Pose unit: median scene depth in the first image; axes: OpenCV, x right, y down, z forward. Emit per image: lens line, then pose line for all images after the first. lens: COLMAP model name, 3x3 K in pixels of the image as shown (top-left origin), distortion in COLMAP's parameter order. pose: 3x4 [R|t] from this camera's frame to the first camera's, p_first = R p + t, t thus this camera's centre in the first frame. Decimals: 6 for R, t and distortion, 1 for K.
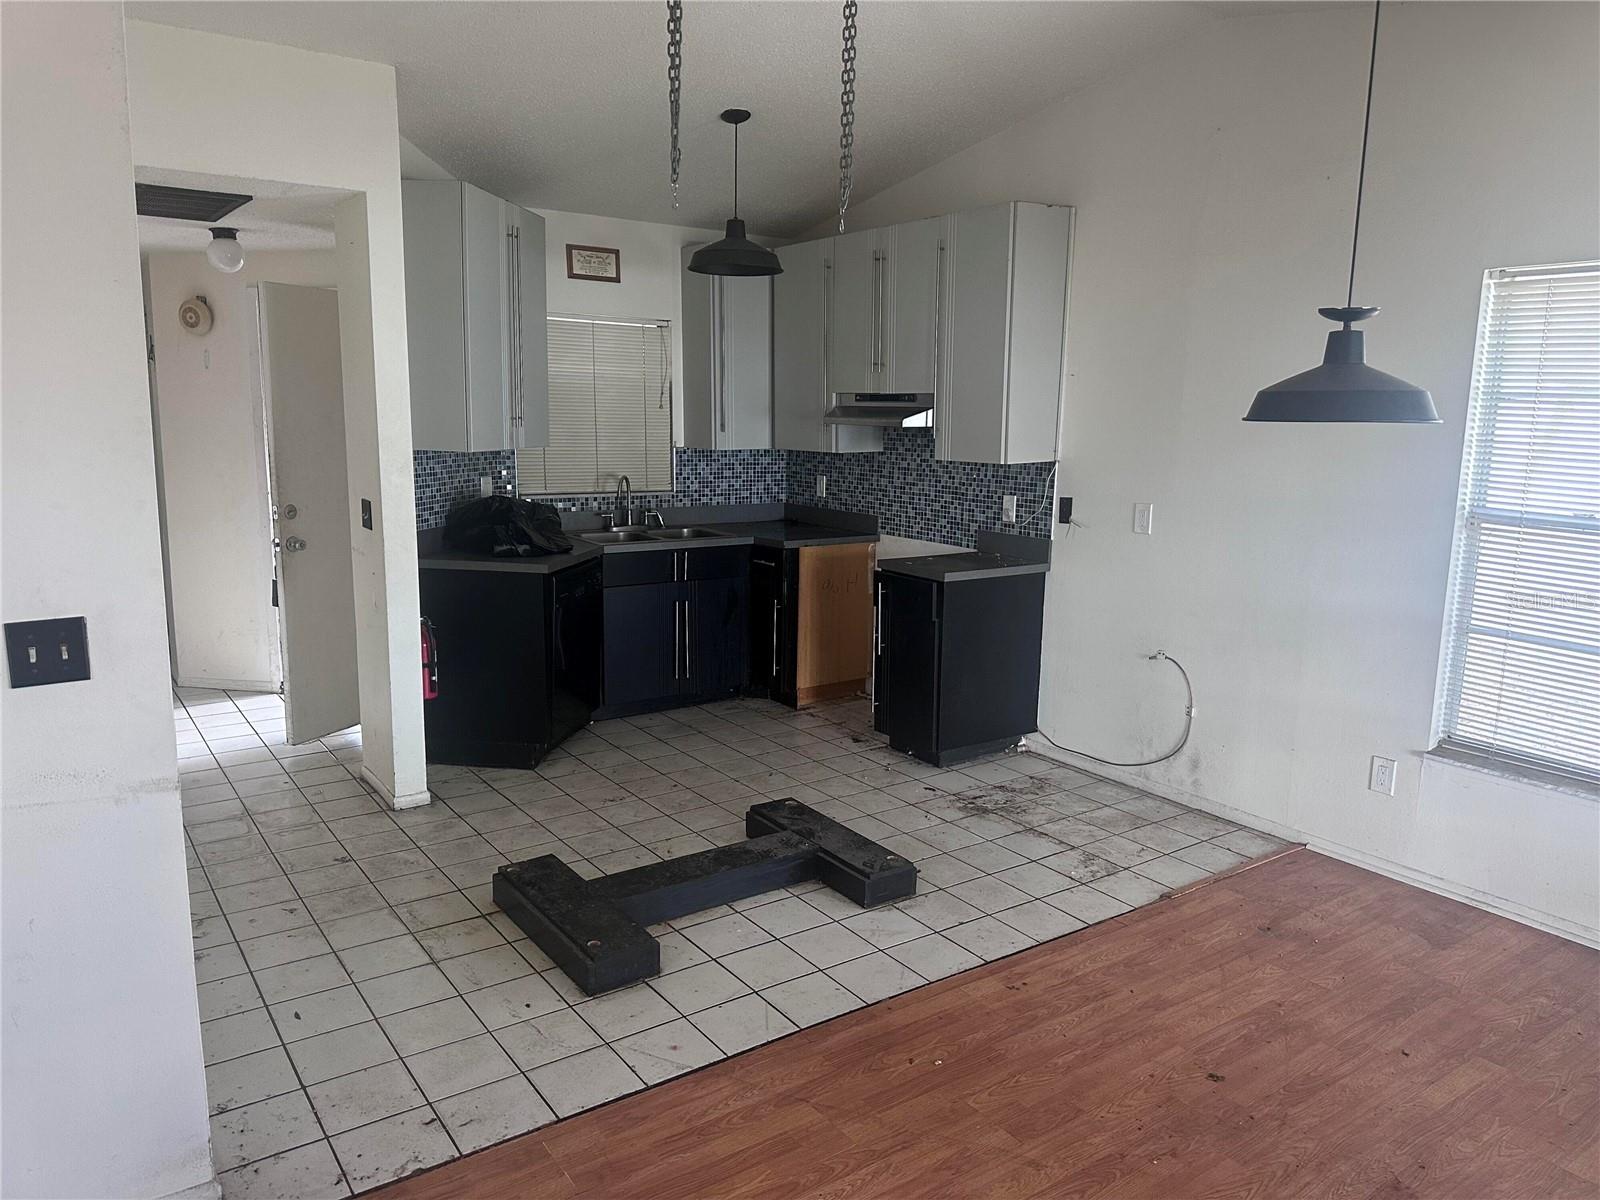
lens RADIAL K [[1113.2, 0, 800.0], [0, 1113.2, 600.0], [0, 0, 1]] dist [0.179623, -0.328760]
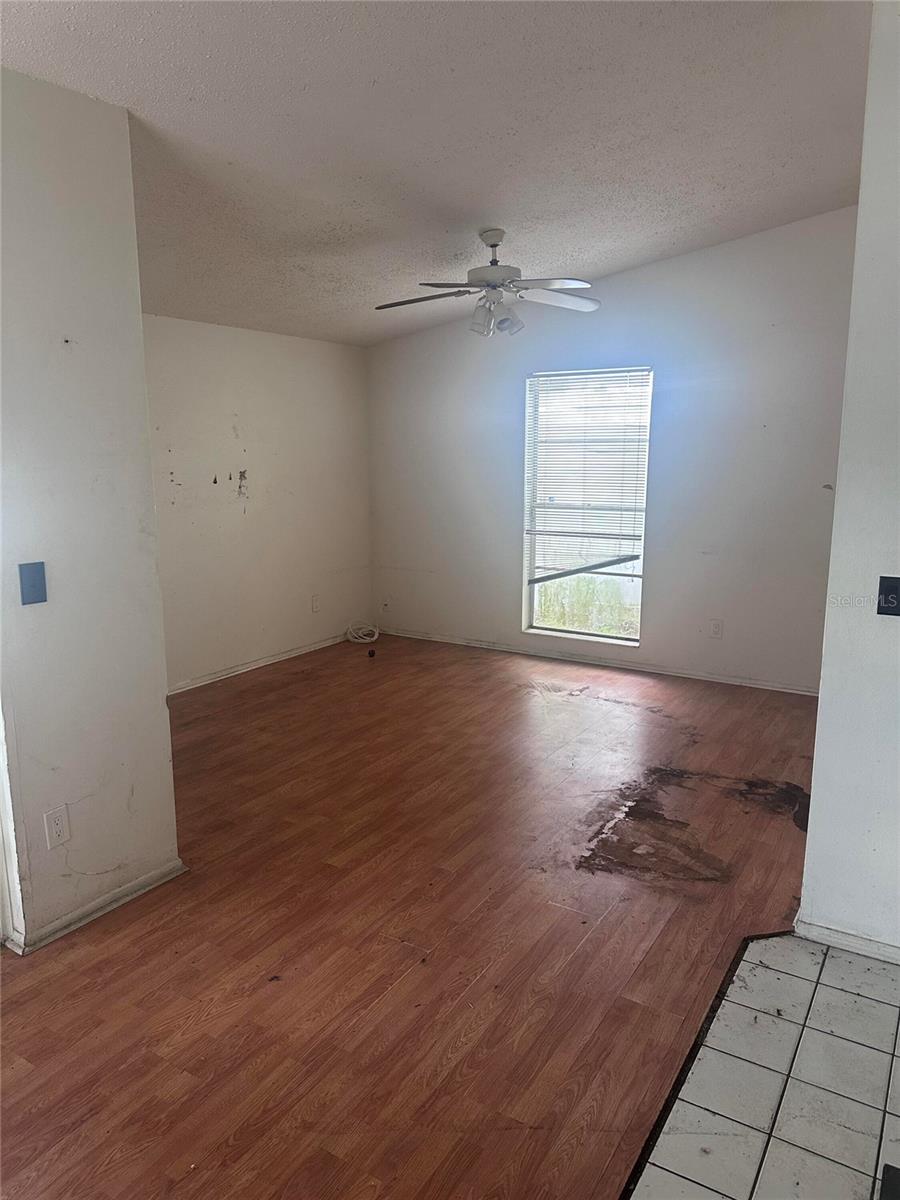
lens RADIAL K [[837.2, 0, 450.0], [0, 837.2, 600.0], [0, 0, 1]] dist [-0.002573, -0.001695]
pose [[-0.918453, 0.055875, -0.391563, 0.177158], [-0.079956, 0.943305, 0.322154, -0.123731], [0.387364, 0.327191, -0.861914, 0.765156]]
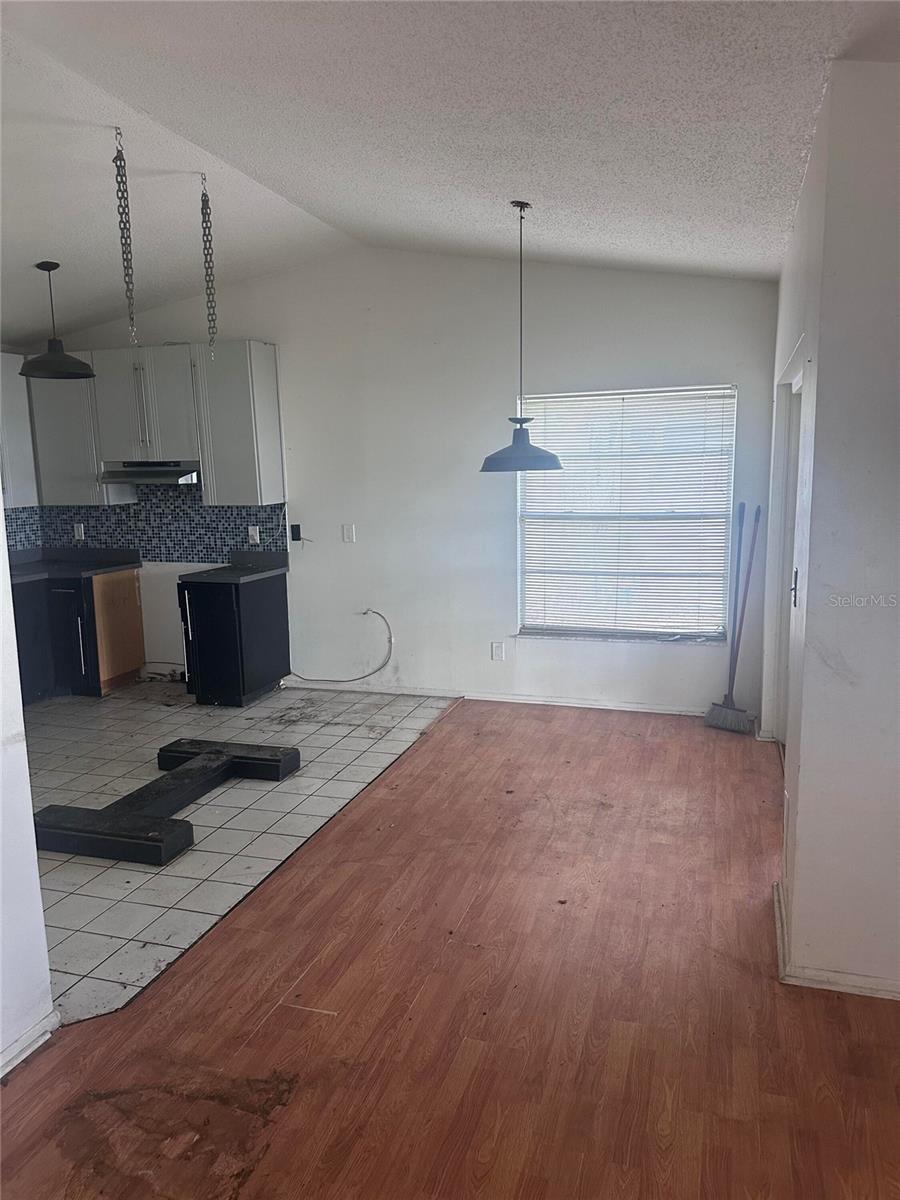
lens RADIAL K [[834.9, 0, 450.0], [0, 834.9, 600.0], [0, 0, 1]] dist [0.179623, -0.328760]
pose [[0.795588, -0.123386, 0.593141, -0.314208], [0.133185, 0.990711, 0.027446, 0.012275], [-0.591018, 0.057162, 0.804631, -0.093586]]
